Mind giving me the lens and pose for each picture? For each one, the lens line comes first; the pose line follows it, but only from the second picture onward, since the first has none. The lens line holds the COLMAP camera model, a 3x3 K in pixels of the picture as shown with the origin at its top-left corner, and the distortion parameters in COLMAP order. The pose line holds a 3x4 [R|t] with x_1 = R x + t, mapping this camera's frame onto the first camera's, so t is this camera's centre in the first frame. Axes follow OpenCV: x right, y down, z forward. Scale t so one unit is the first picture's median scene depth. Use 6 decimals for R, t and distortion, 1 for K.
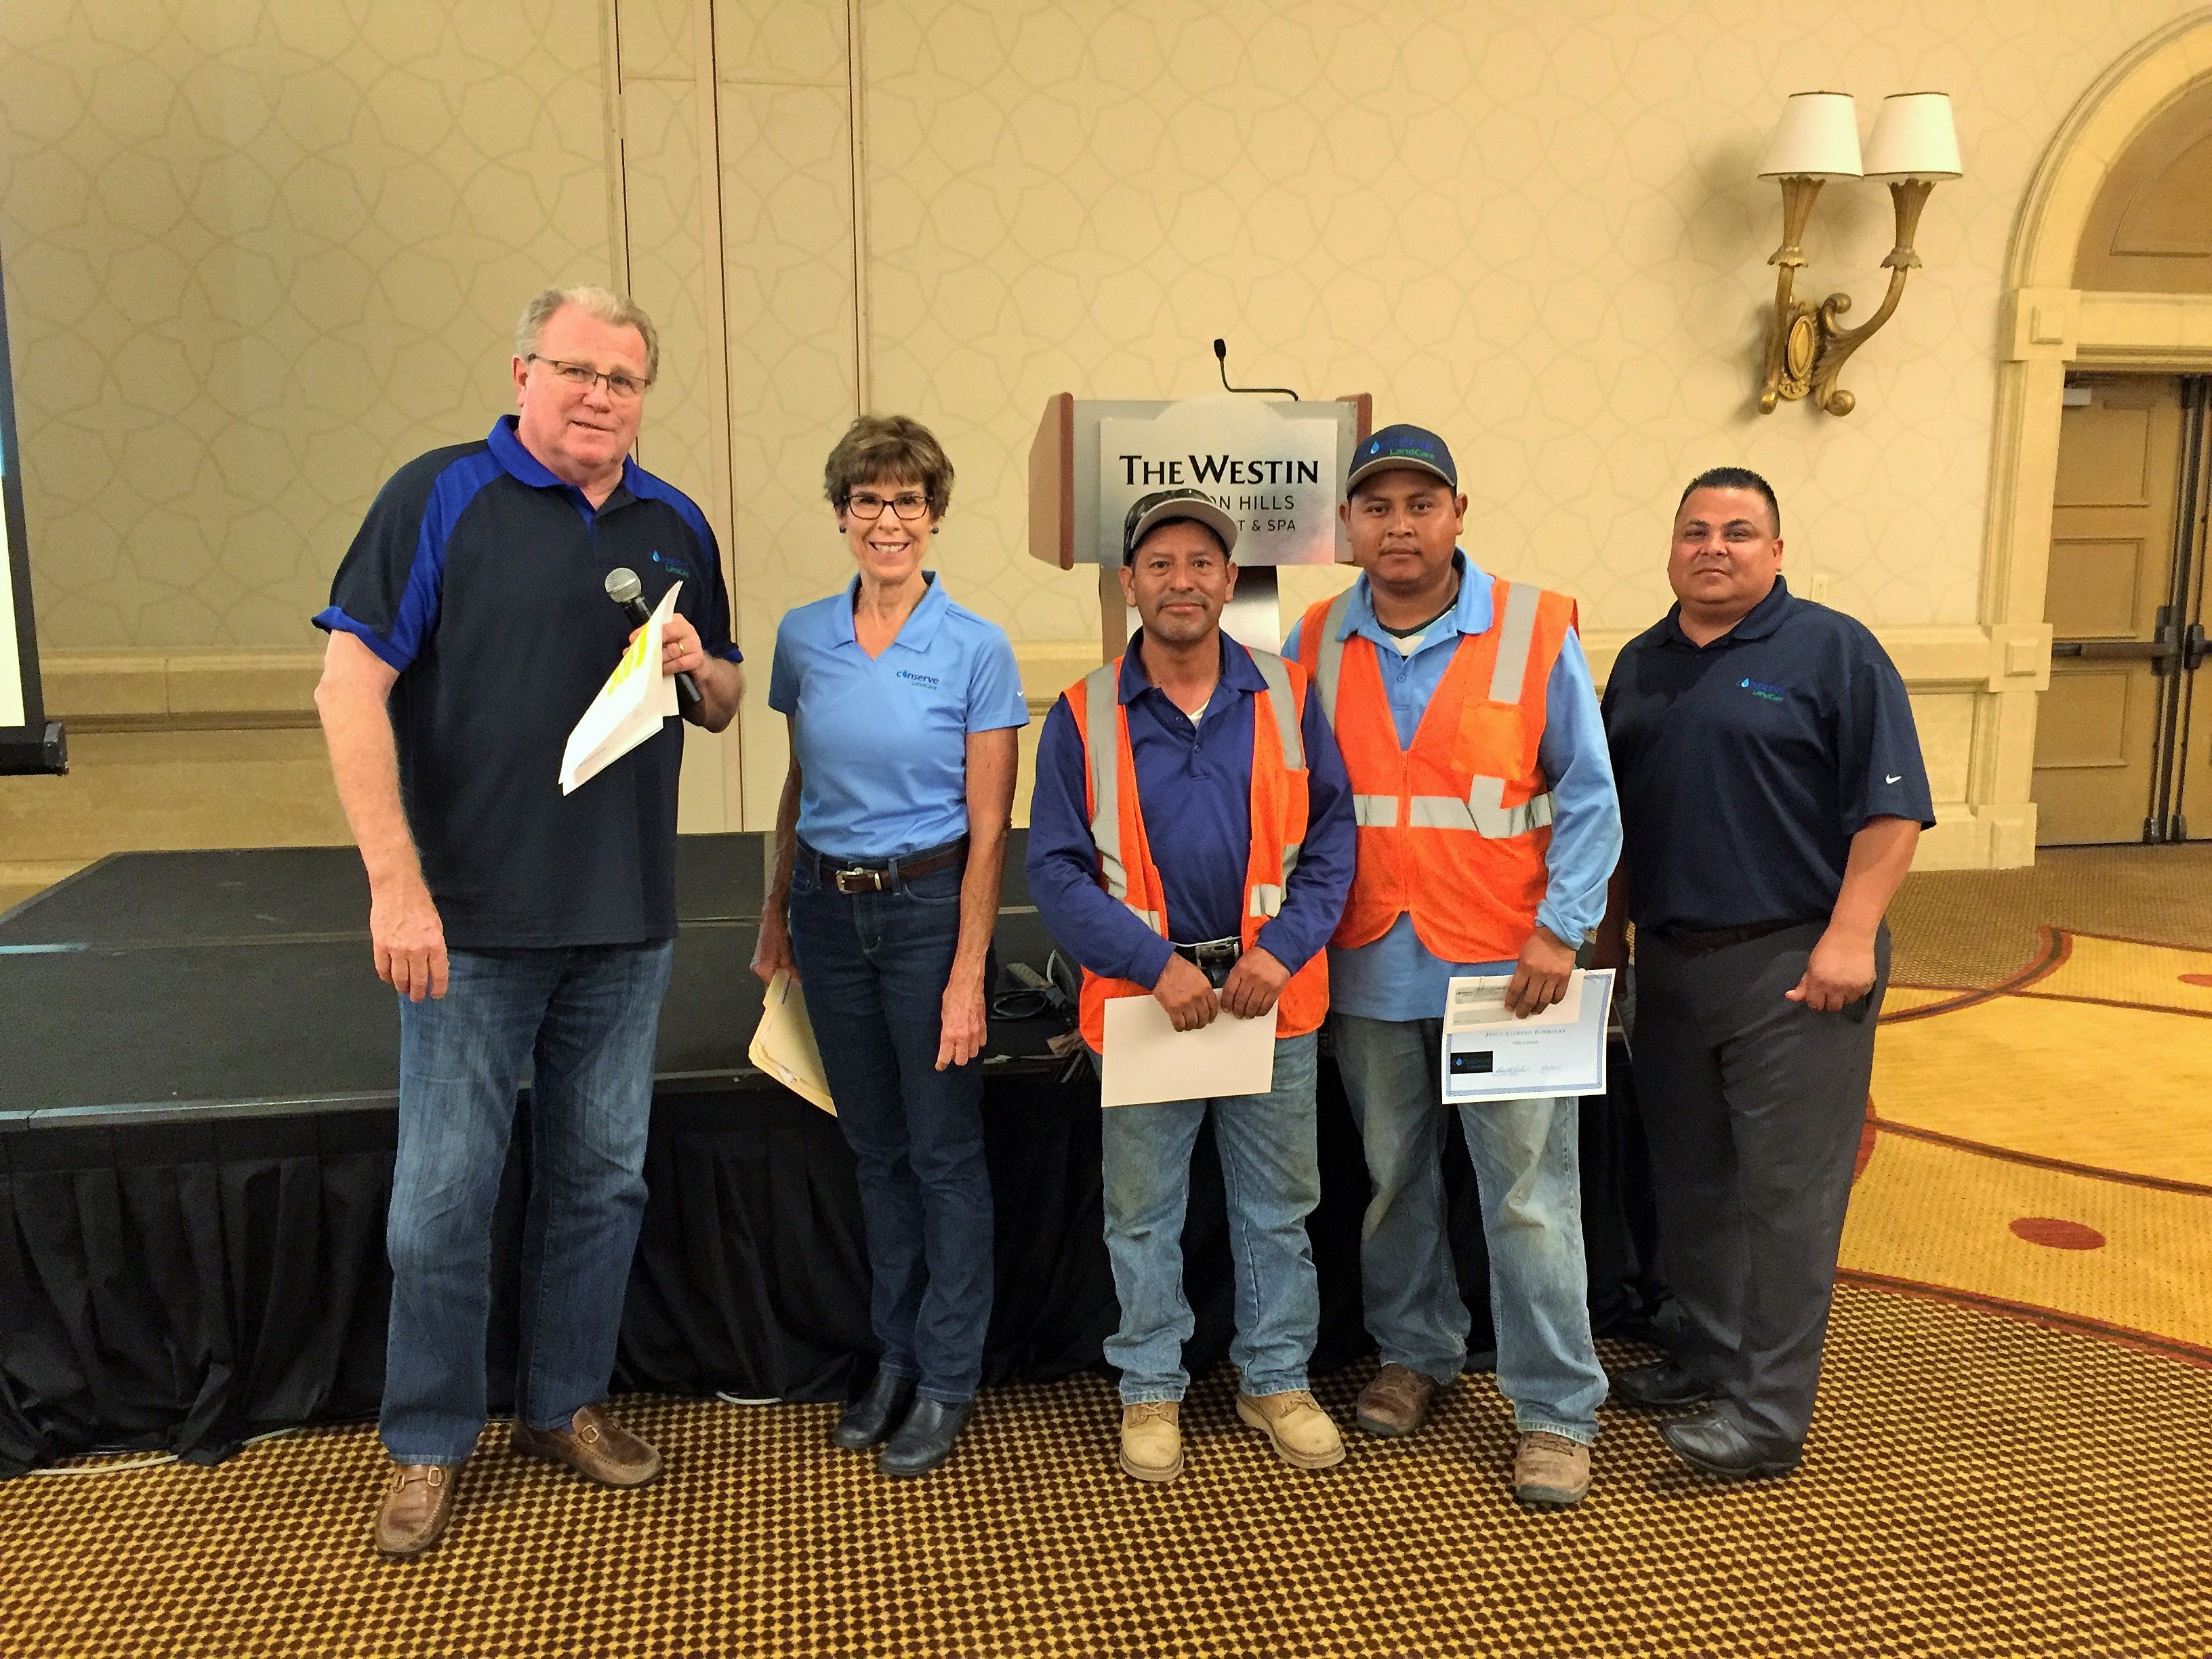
lens RADIAL K [[1901.0, 0, 1108.5], [0, 1901.0, 814.6], [0, 0, 1]] dist [0.087476, -0.116990]
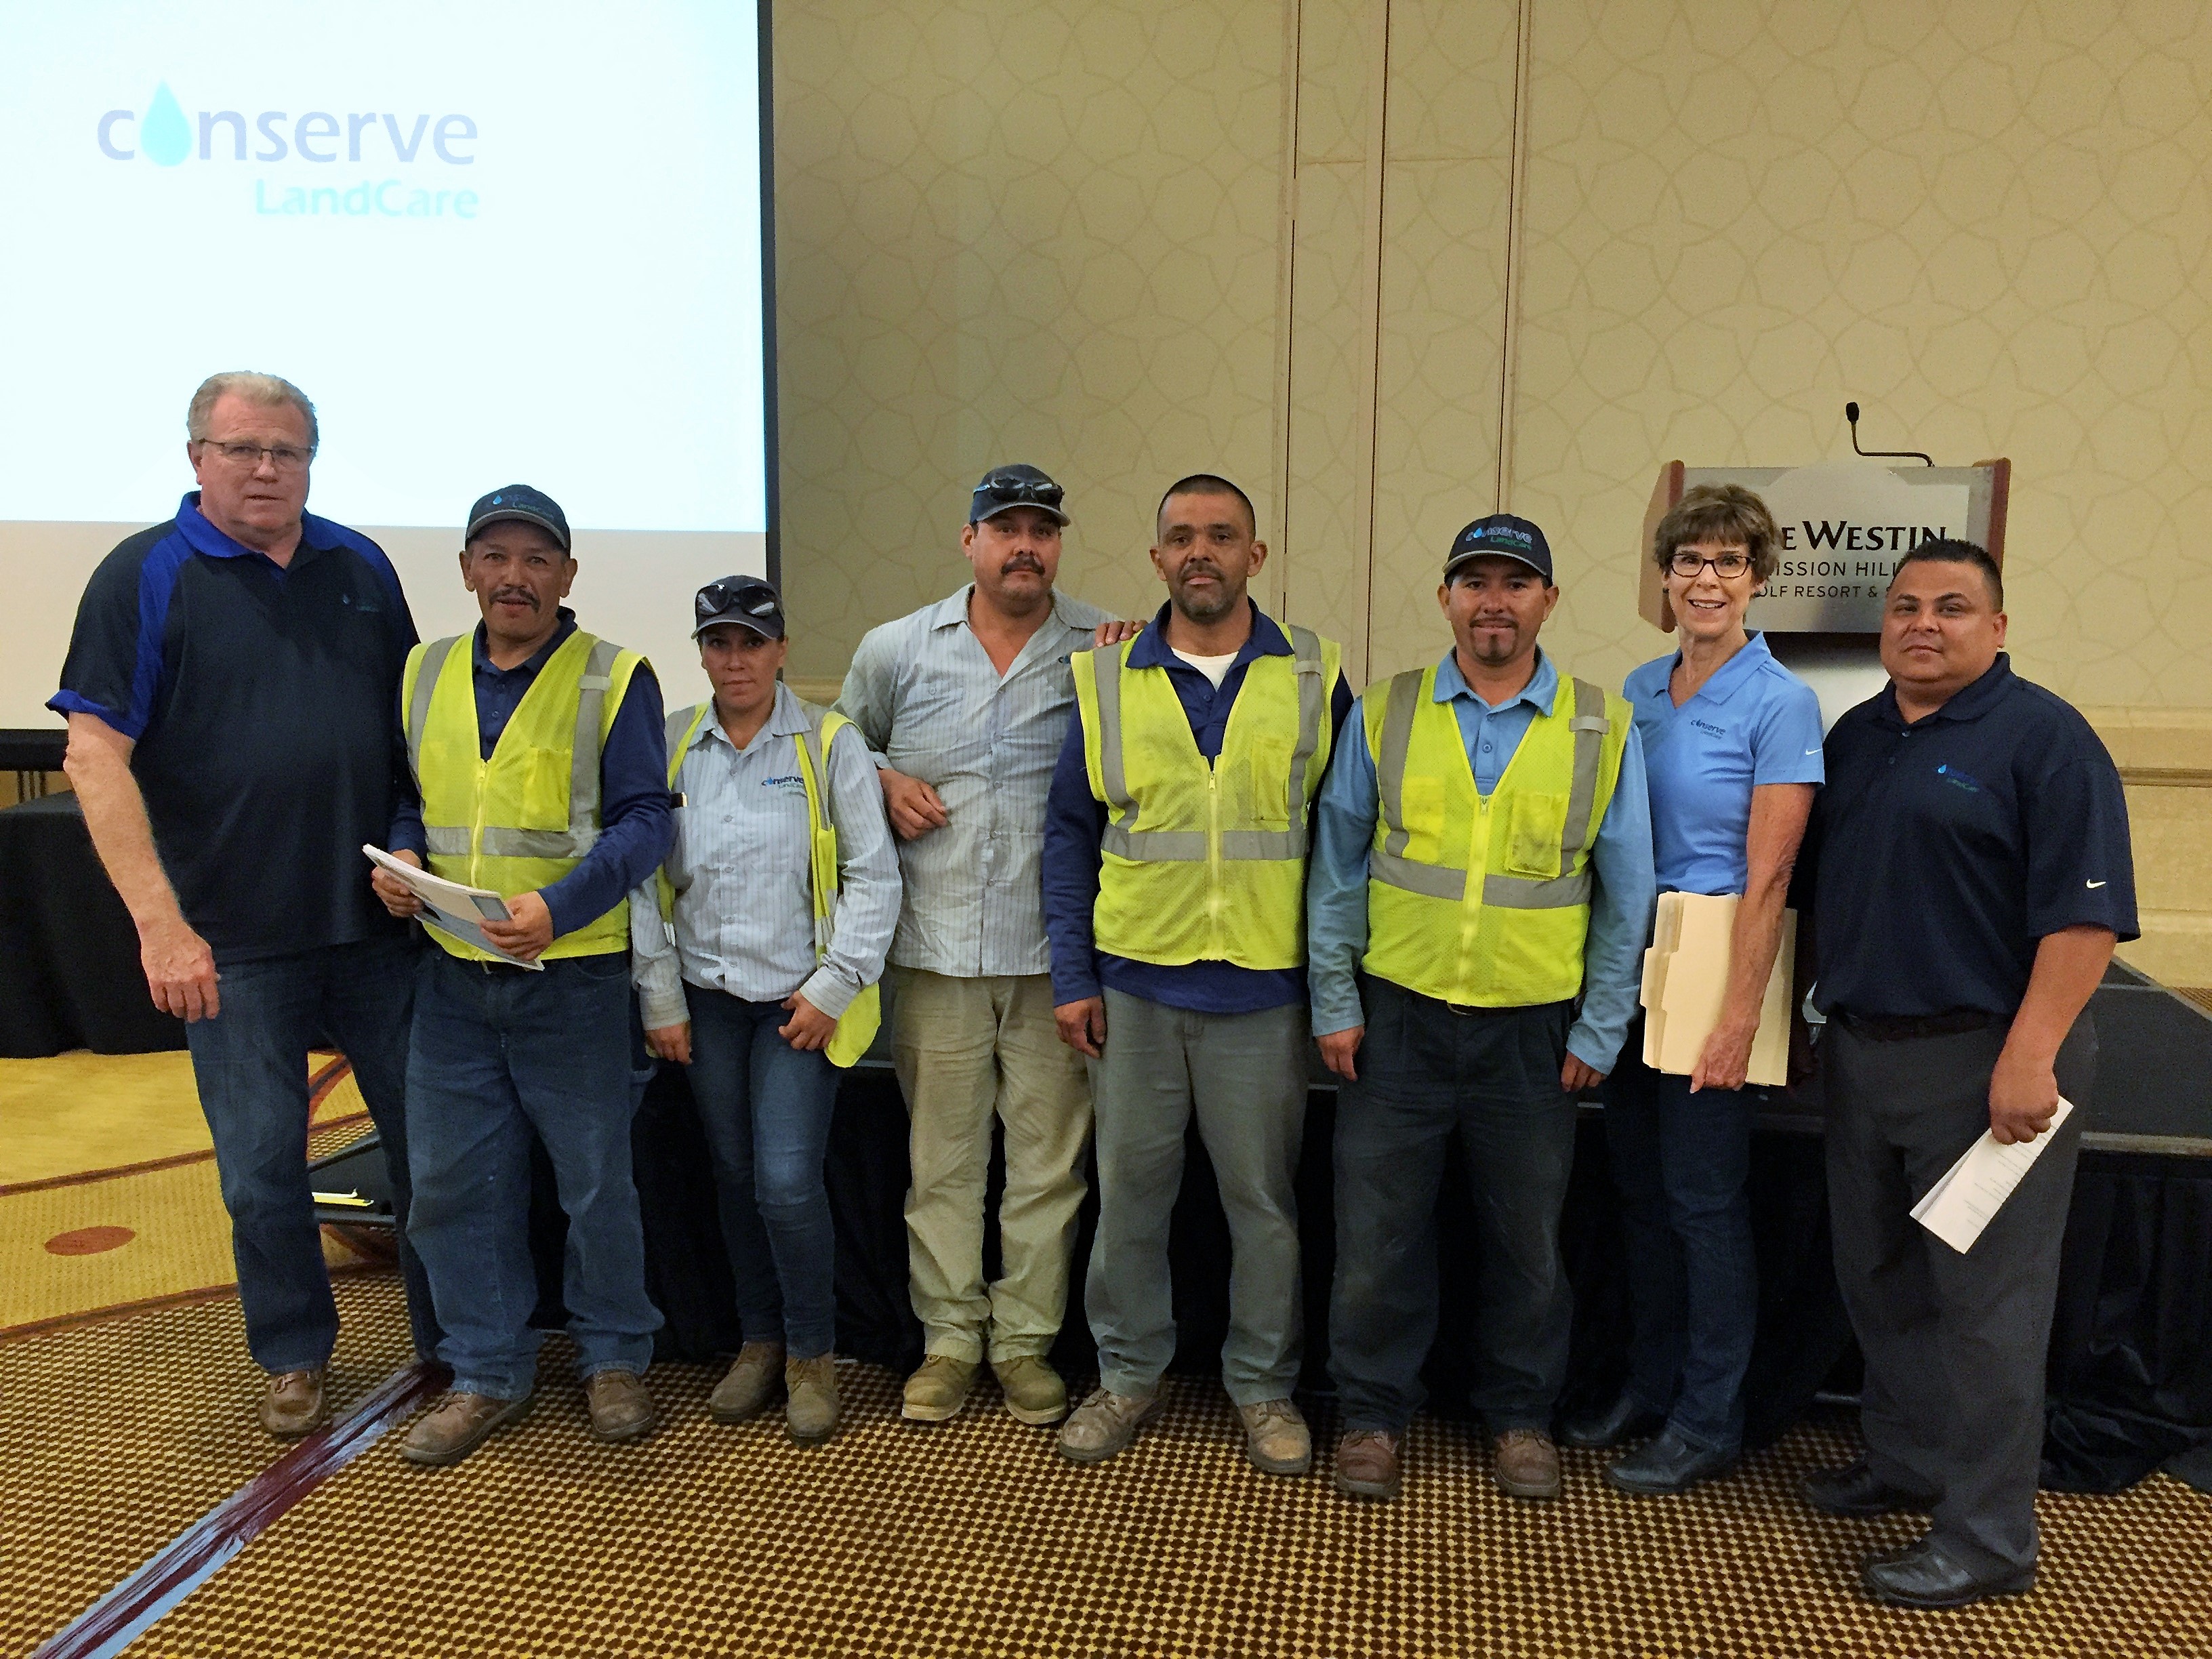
lens RADIAL K [[1901.0, 0, 1110.6], [0, 1901.0, 807.3], [0, 0, 1]] dist [0.087476, -0.116990]
pose [[0.943964, 0.057384, -0.325023, 0.038635], [-0.066692, 0.997619, -0.017560, 0.004004], [0.323241, 0.038252, 0.945543, -0.073269]]
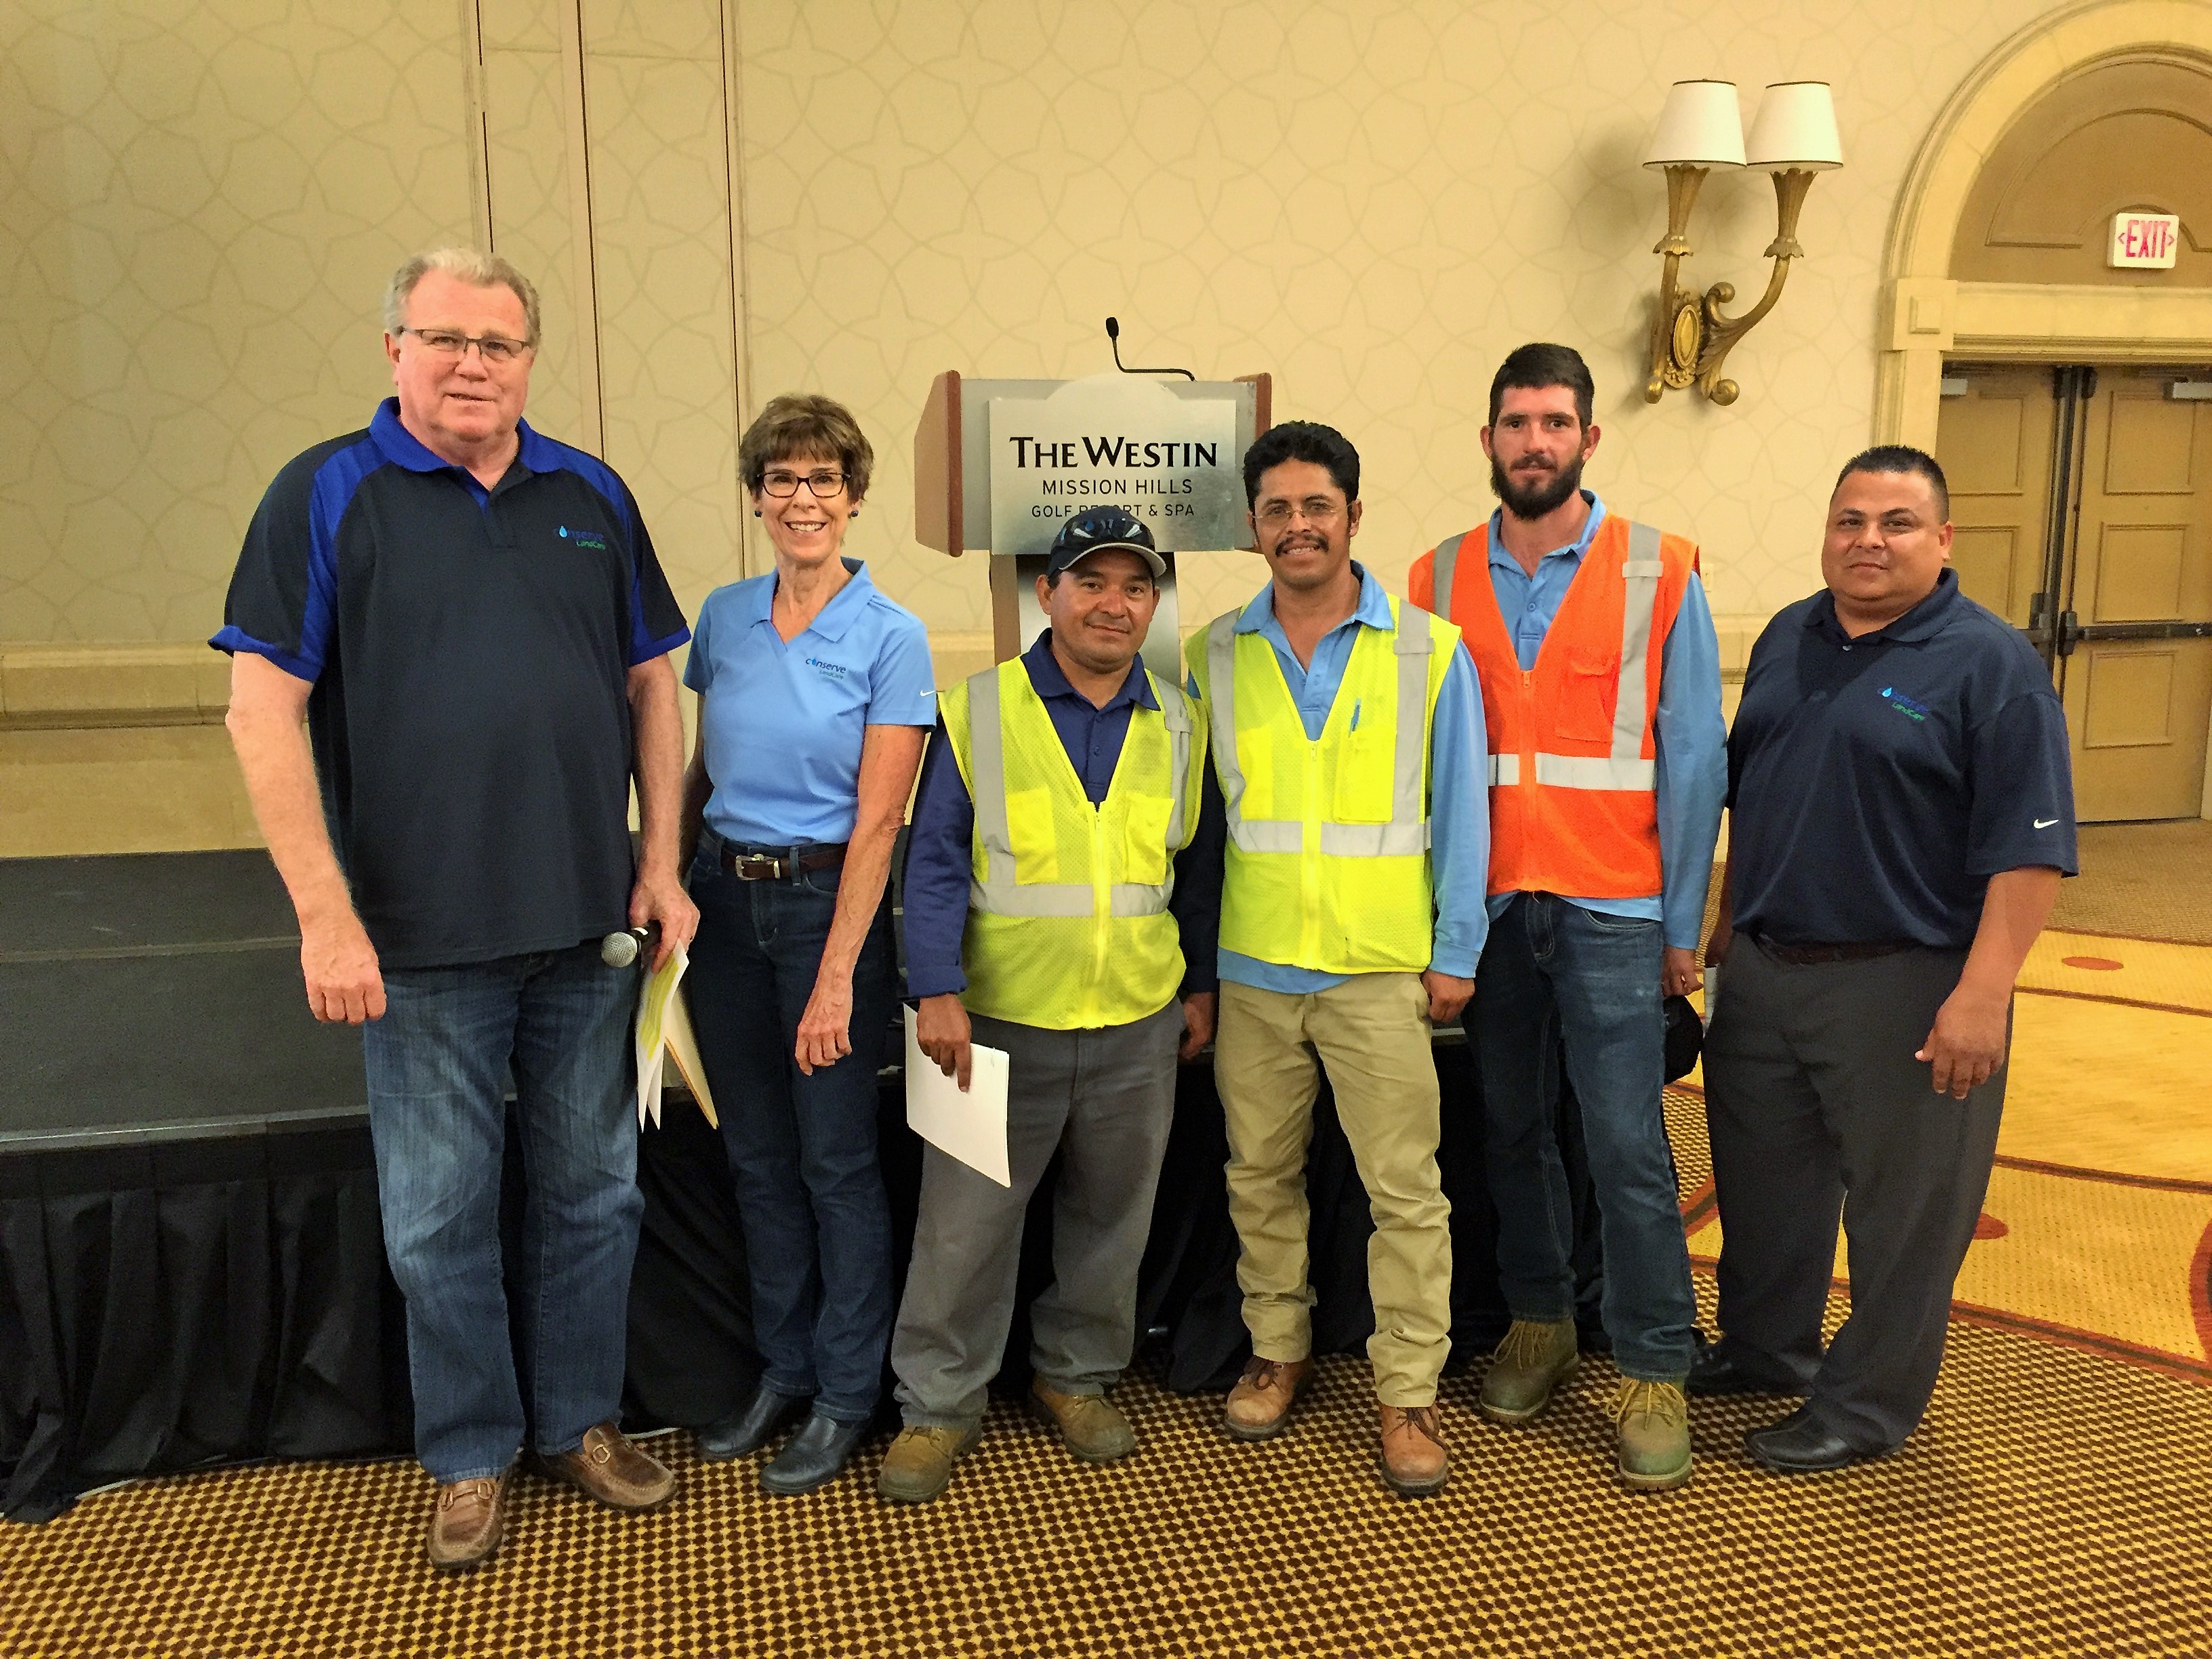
lens RADIAL K [[1901.0, 0, 1107.3], [0, 1901.0, 810.4], [0, 0, 1]] dist [0.087476, -0.116990]
pose [[0.998269, -0.010023, 0.057959, -0.003261], [0.009916, 0.999949, 0.002131, -0.002788], [-0.057977, -0.001553, 0.998317, 0.045610]]
